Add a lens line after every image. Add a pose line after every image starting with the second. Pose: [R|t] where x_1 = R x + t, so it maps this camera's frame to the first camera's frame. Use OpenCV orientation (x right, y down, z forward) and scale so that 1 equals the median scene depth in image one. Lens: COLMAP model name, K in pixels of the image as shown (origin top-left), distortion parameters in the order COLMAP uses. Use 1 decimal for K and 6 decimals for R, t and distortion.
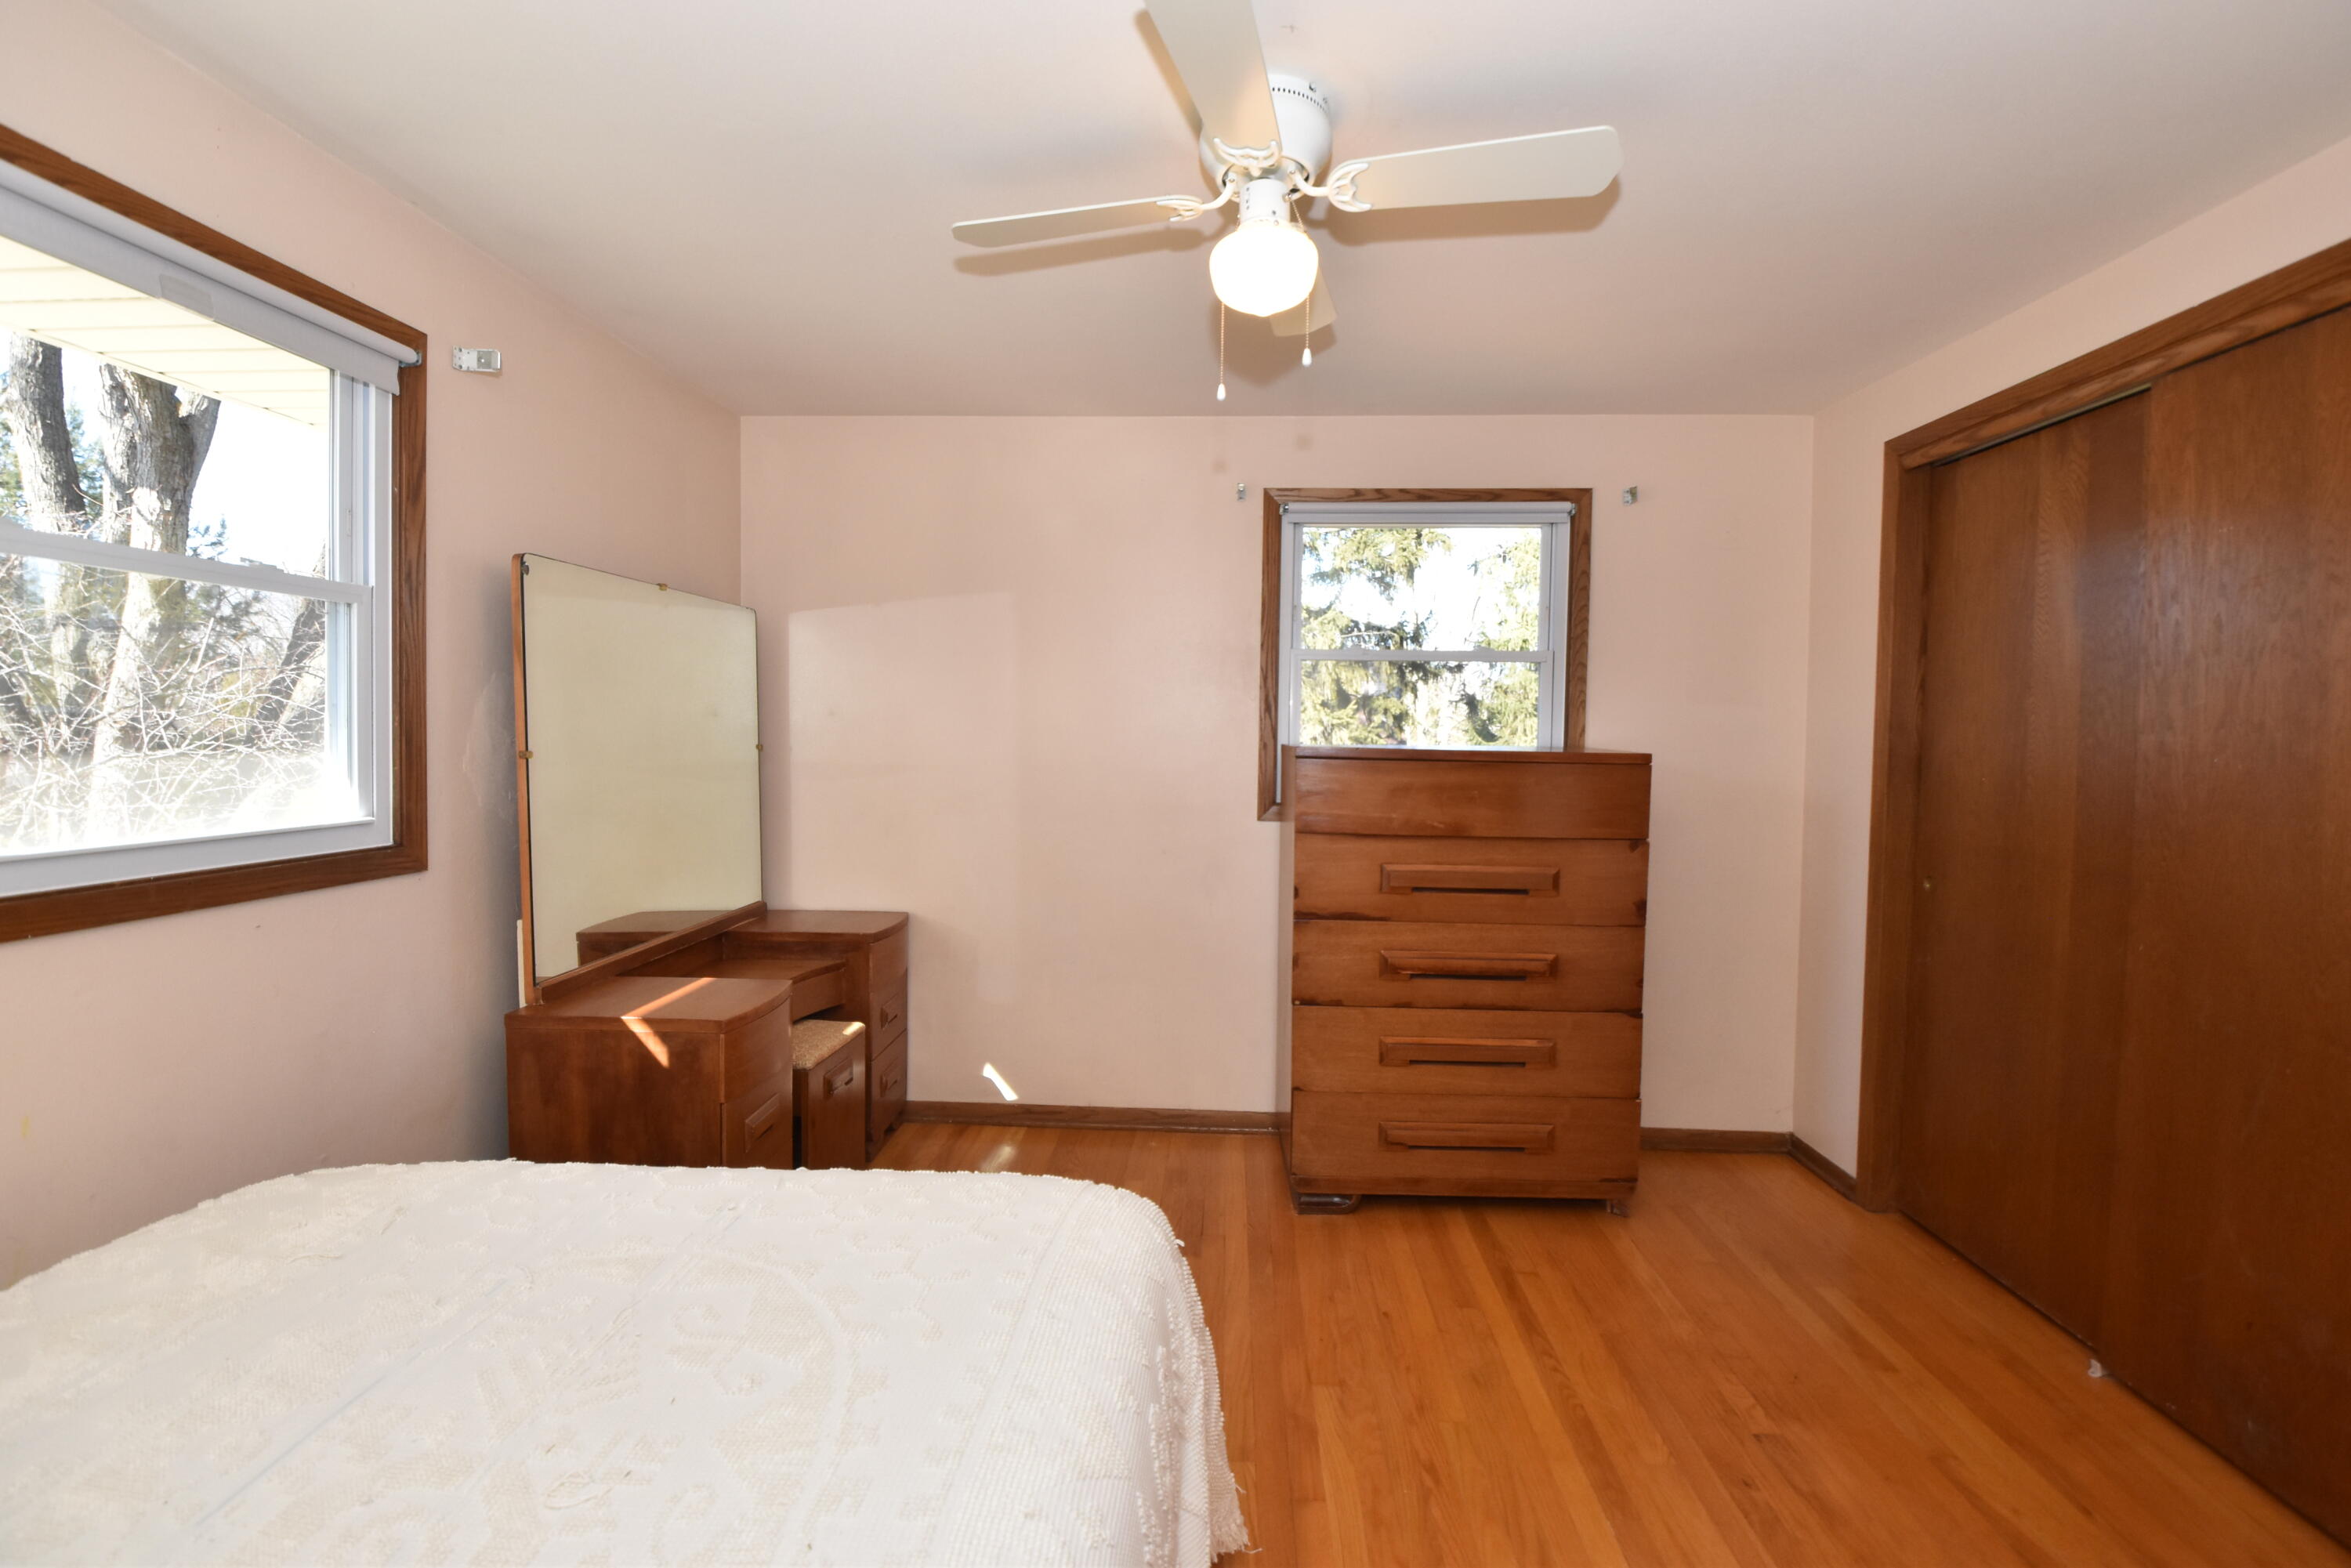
lens RADIAL K [[1021.5, 0, 1172.1], [0, 1021.5, 769.6], [0, 0, 1]] dist [0.041751, -0.050594]
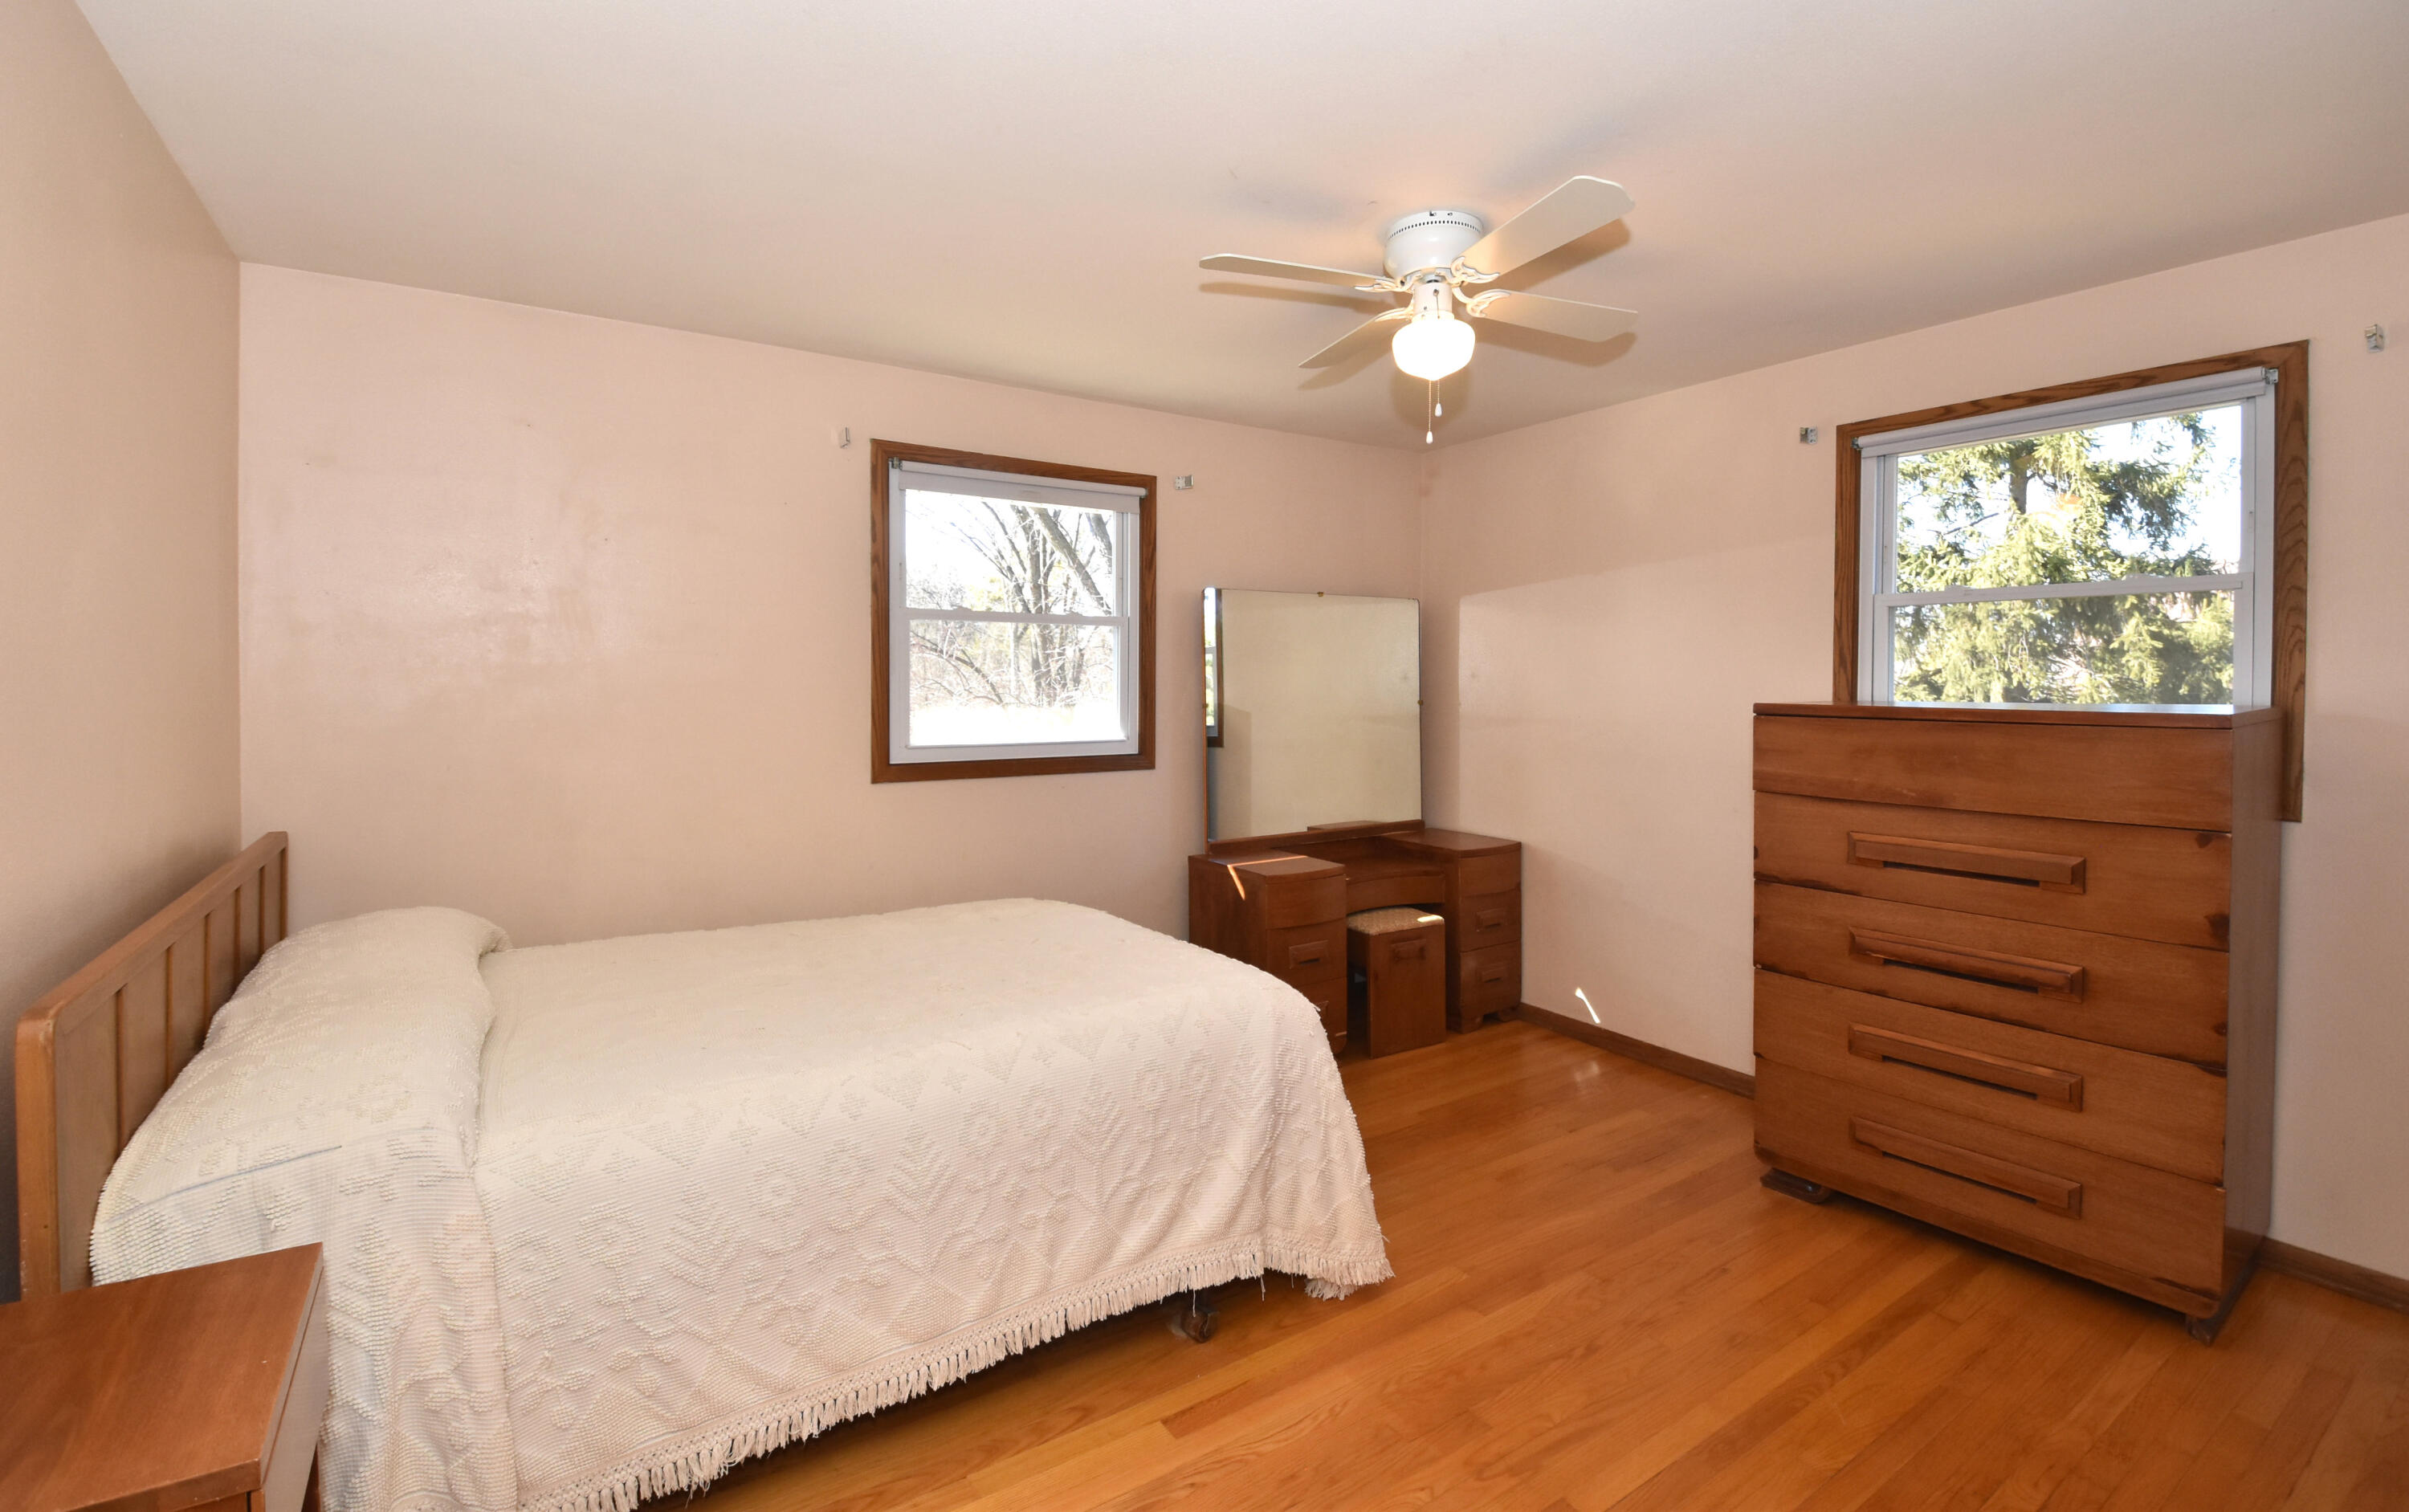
lens RADIAL K [[1039.9, 0, 1203.3], [0, 1039.9, 692.5], [0, 0, 1]] dist [-0.001023, -0.014361]
pose [[0.594046, -0.004449, -0.804419, 0.606191], [-0.022241, 0.999512, -0.021952, 0.000990], [0.804124, 0.030932, 0.593657, -0.018188]]
